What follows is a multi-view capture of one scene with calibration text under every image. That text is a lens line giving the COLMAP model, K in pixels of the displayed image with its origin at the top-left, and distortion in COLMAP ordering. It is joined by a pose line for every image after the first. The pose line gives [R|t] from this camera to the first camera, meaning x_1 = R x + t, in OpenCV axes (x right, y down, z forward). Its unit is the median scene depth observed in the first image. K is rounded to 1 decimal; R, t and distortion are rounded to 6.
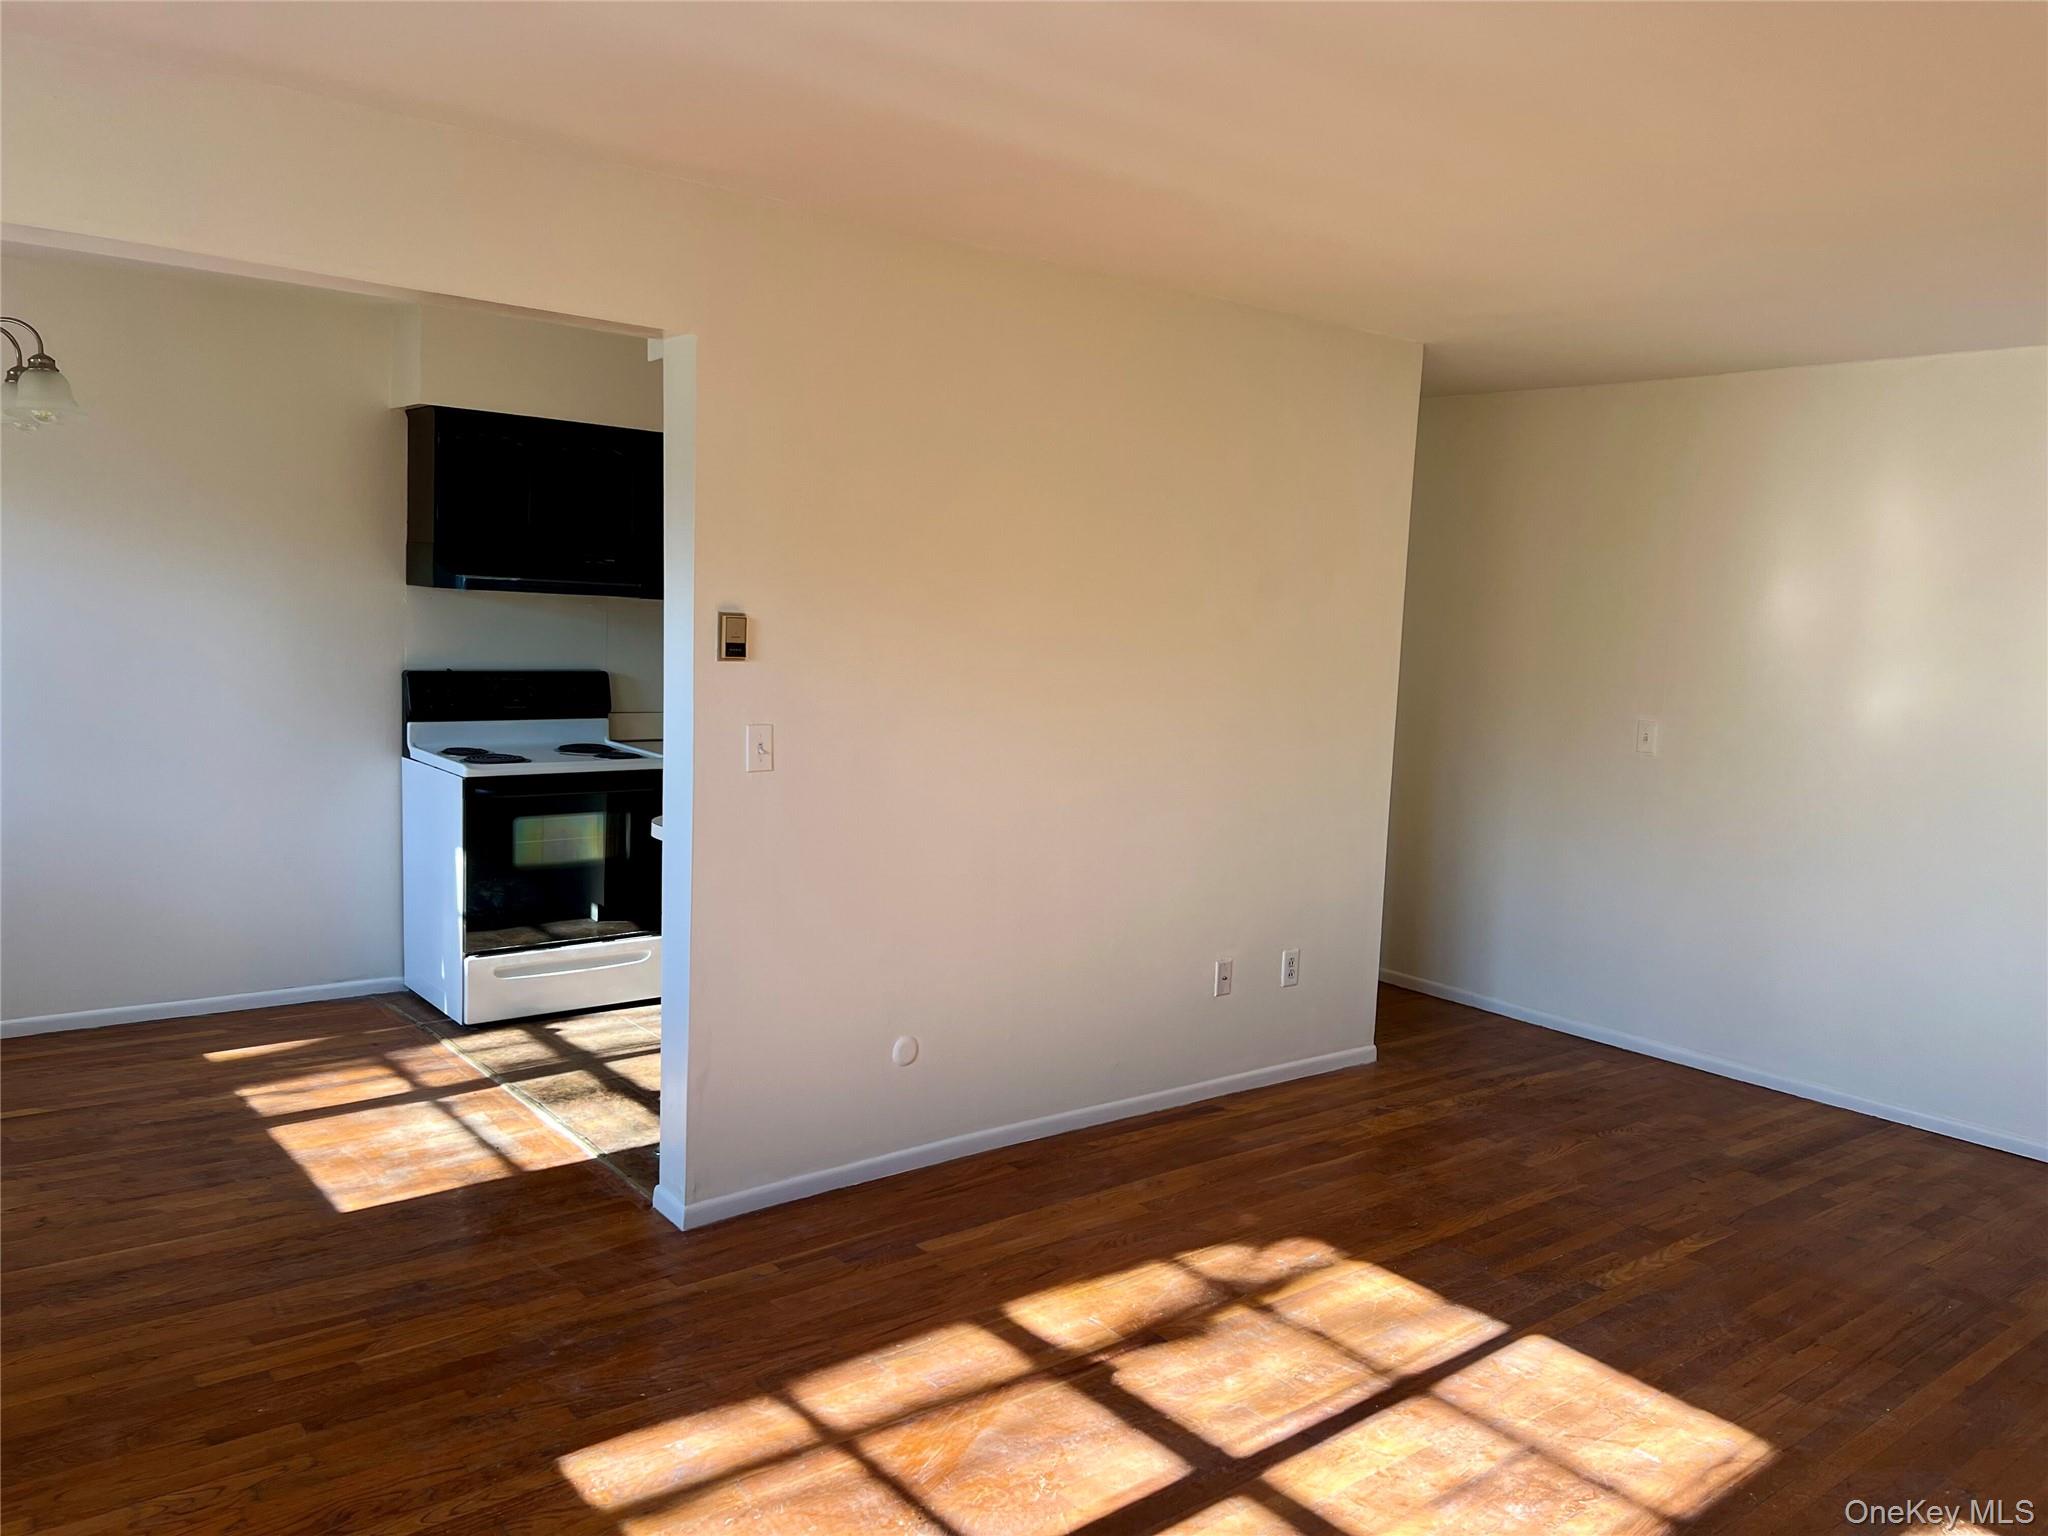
lens RADIAL K [[1548.2, 0, 1032.9], [0, 1548.2, 769.6], [0, 0, 1]] dist [0.046556, -0.048553]
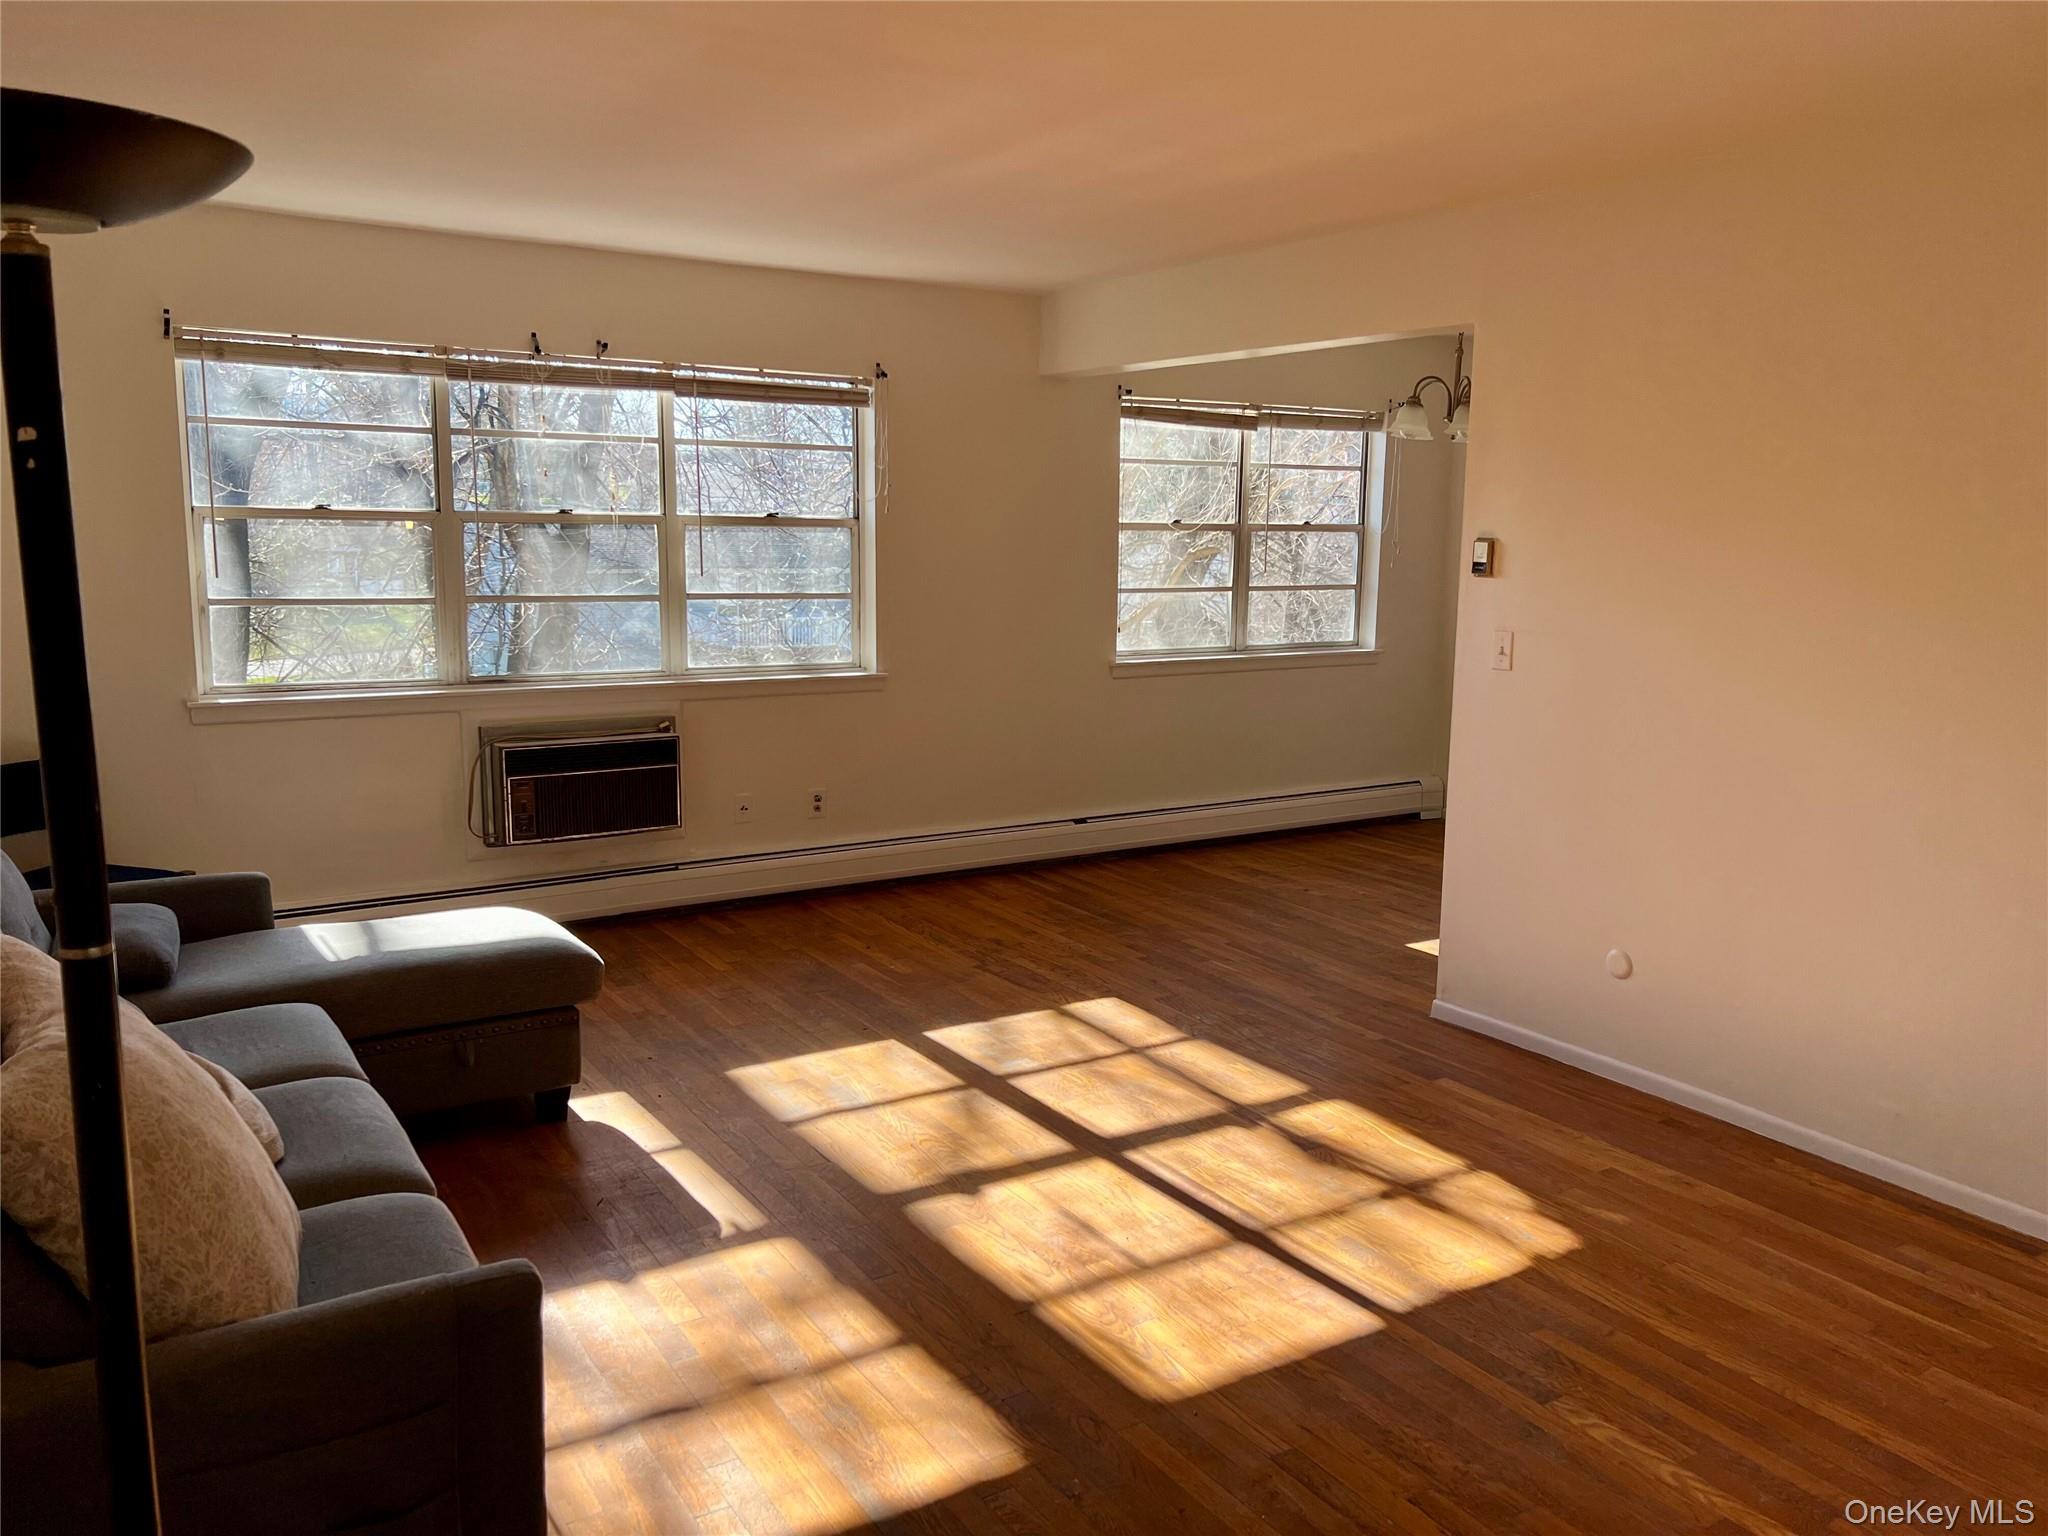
lens RADIAL K [[1548.2, 0, 1016.4], [0, 1548.2, 759.8], [0, 0, 1]] dist [0.046556, -0.048553]
pose [[-0.121346, 0.108238, -0.986691, 1.261937], [-0.133246, 0.983264, 0.124249, -0.035351], [0.983626, 0.146550, -0.104893, 0.896551]]
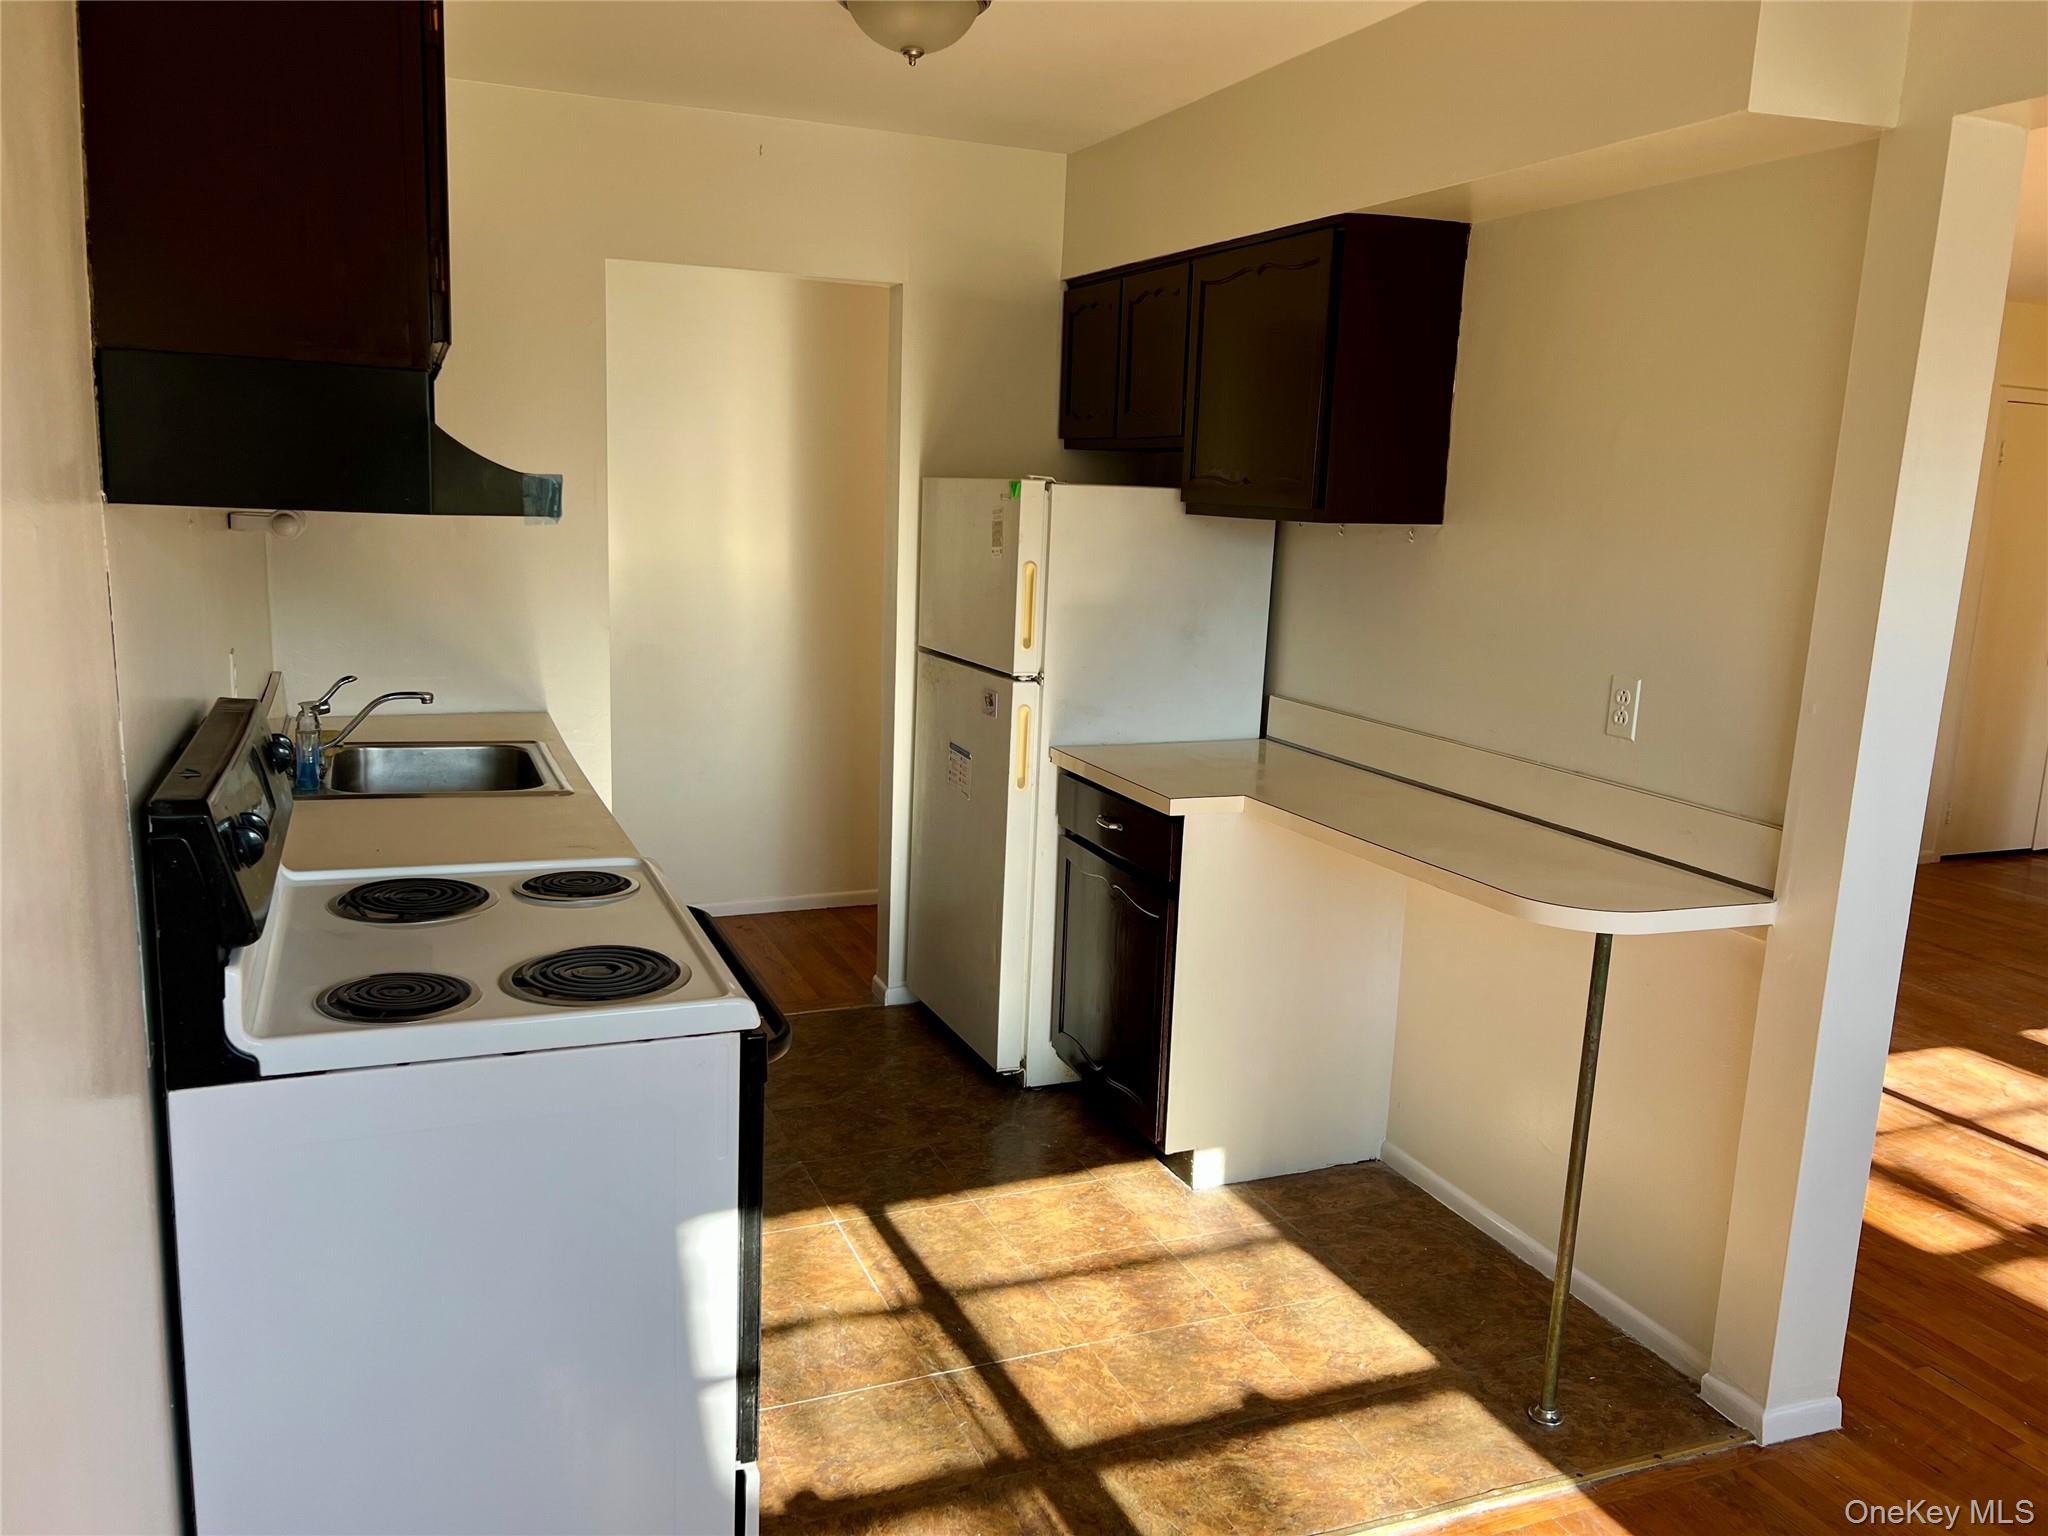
lens RADIAL K [[1548.2, 0, 1026.2], [0, 1548.2, 770.9], [0, 0, 1]] dist [0.046556, -0.048553]
pose [[0.284888, -0.211371, 0.934966, -1.101816], [0.083057, 0.977160, 0.195602, -0.198786], [-0.954956, 0.021931, 0.295937, 1.331444]]
